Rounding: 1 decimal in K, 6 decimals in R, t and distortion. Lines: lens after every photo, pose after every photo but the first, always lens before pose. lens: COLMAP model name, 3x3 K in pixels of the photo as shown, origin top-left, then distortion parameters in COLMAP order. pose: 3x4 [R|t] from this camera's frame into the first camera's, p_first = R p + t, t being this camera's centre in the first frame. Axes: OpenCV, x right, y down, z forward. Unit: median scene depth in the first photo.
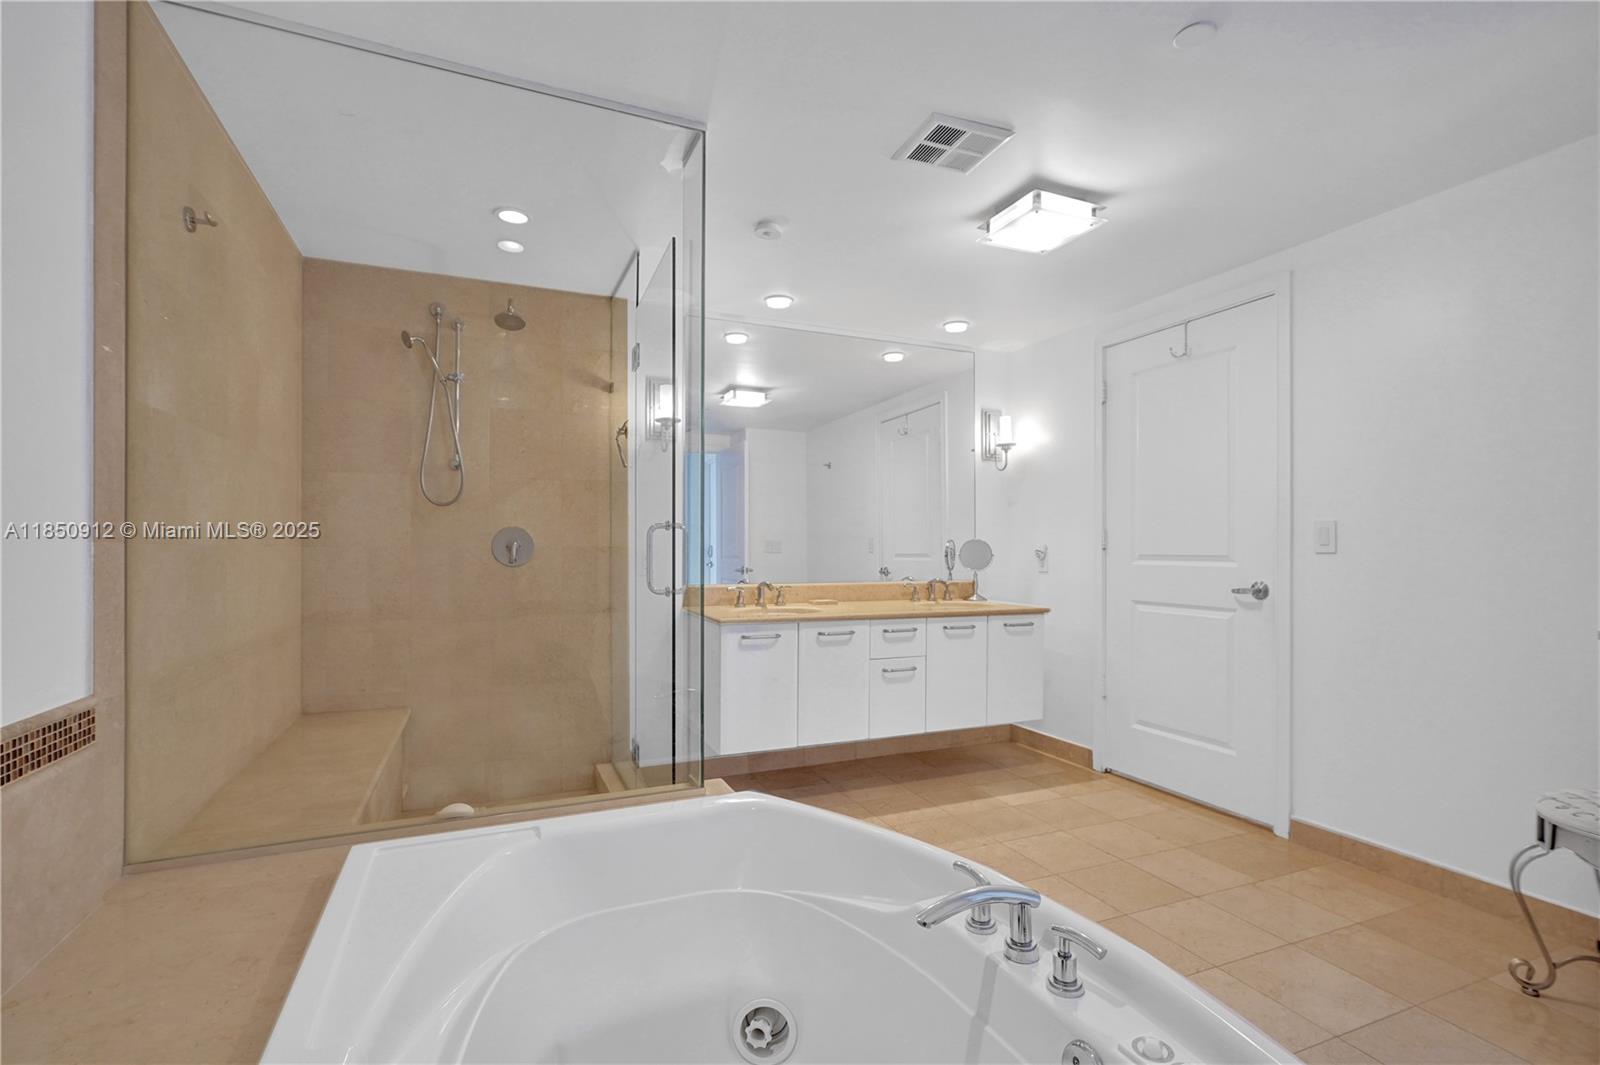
lens RADIAL K [[740.9, 0, 803.2], [0, 740.9, 541.1], [0, 0, 1]] dist [0.002934, 0.001080]
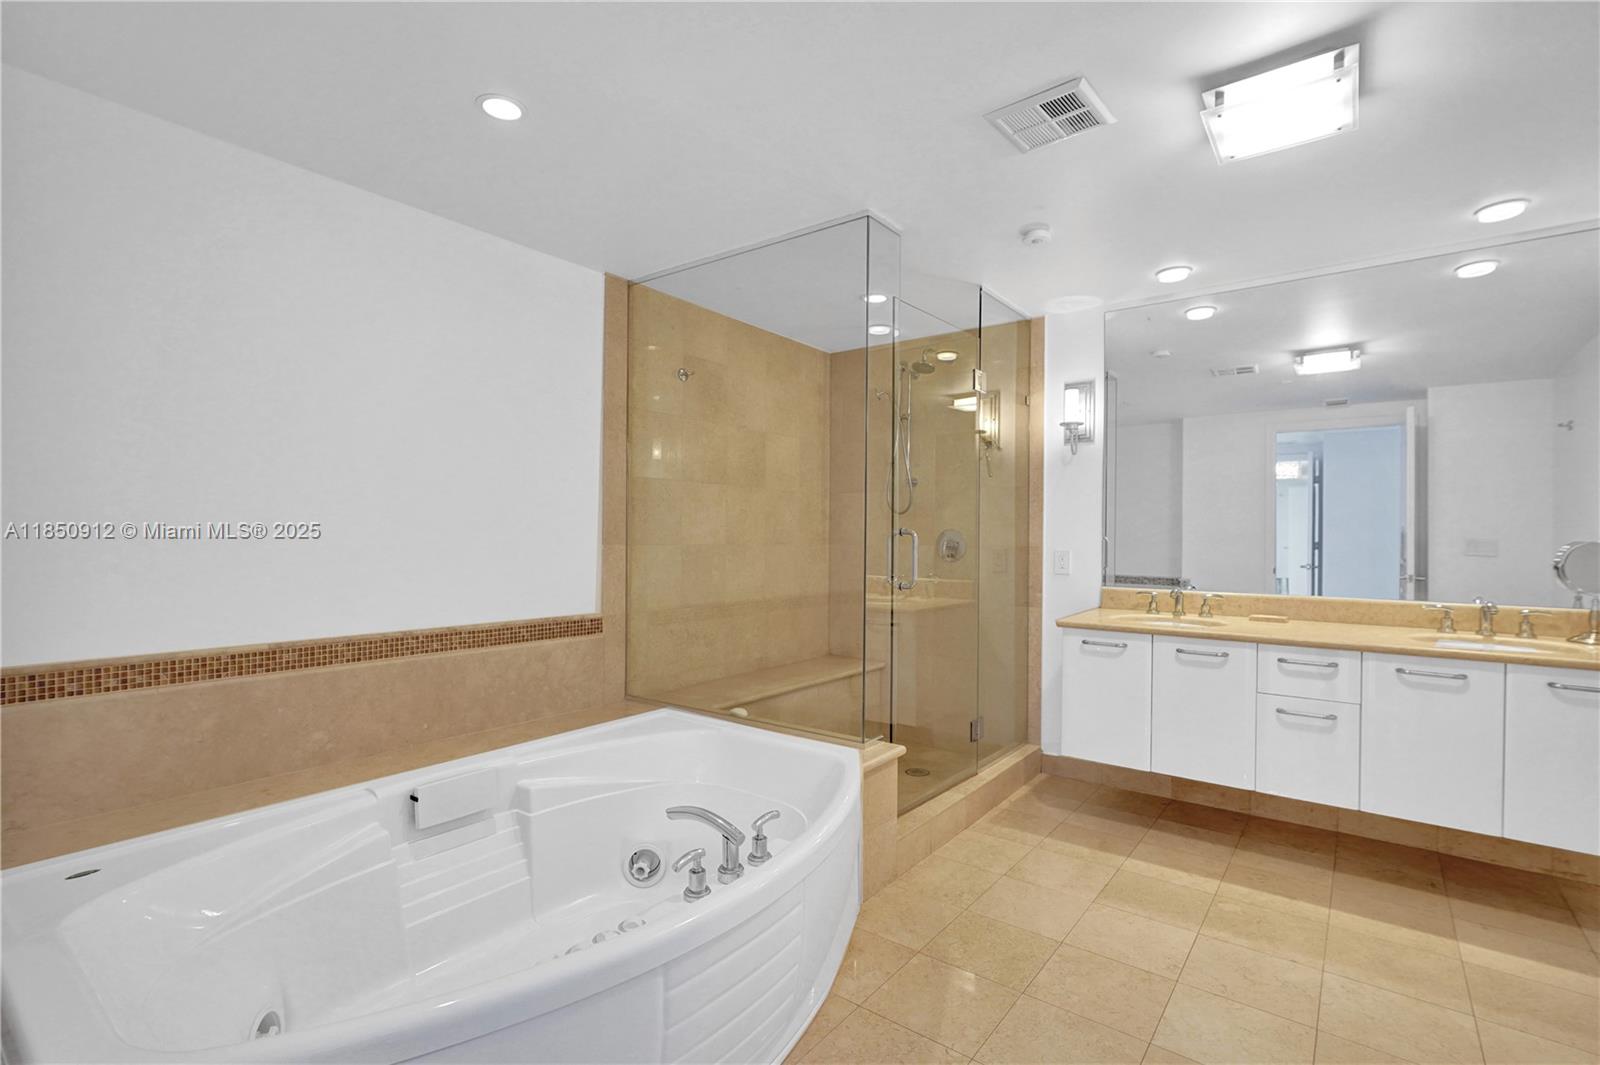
lens RADIAL K [[740.9, 0, 808.3], [0, 740.9, 533.7], [0, 0, 1]] dist [0.002934, 0.001080]
pose [[0.496344, -0.000382, -0.868126, 0.502583], [0.000424, 1.000000, -0.000198, -0.010551], [0.868126, -0.000270, 0.496344, 0.169828]]
